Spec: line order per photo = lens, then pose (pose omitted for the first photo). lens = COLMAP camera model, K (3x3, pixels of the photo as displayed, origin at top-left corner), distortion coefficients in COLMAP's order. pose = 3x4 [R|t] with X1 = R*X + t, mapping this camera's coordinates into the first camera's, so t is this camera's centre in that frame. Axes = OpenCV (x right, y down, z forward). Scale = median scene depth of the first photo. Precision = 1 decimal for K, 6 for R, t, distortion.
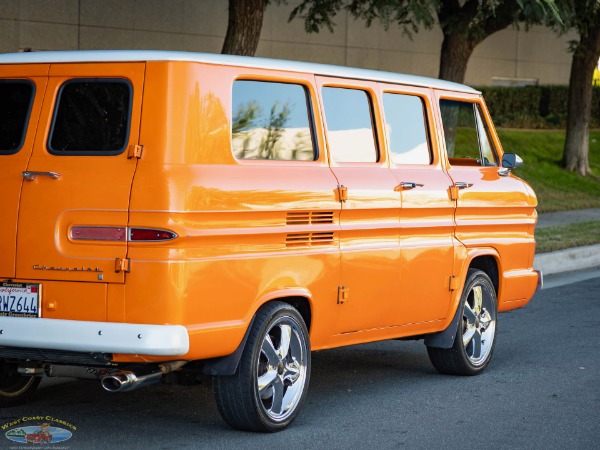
lens RADIAL K [[2584.7, 0, 340.1], [0, 2584.7, 245.3], [0, 0, 1]] dist [0.169656, 0.000000]
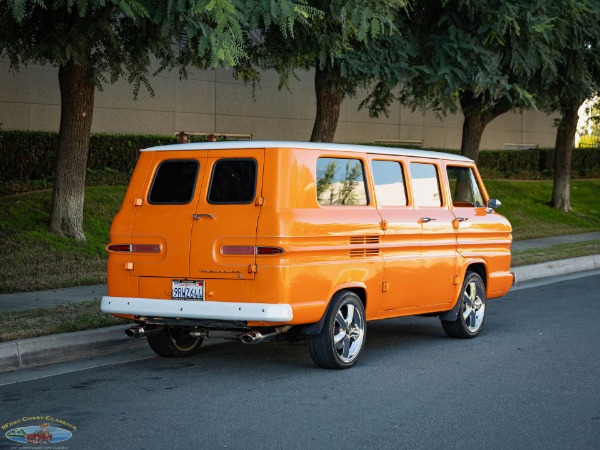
lens RADIAL K [[1932.2, 0, 308.9], [0, 1932.2, 210.5], [0, 0, 1]] dist [0.250955, 0.000000]
pose [[0.998695, -0.013555, -0.049231, 0.013175], [0.012099, 0.999484, -0.029743, 0.006629], [0.049608, 0.029108, 0.998344, -0.224537]]
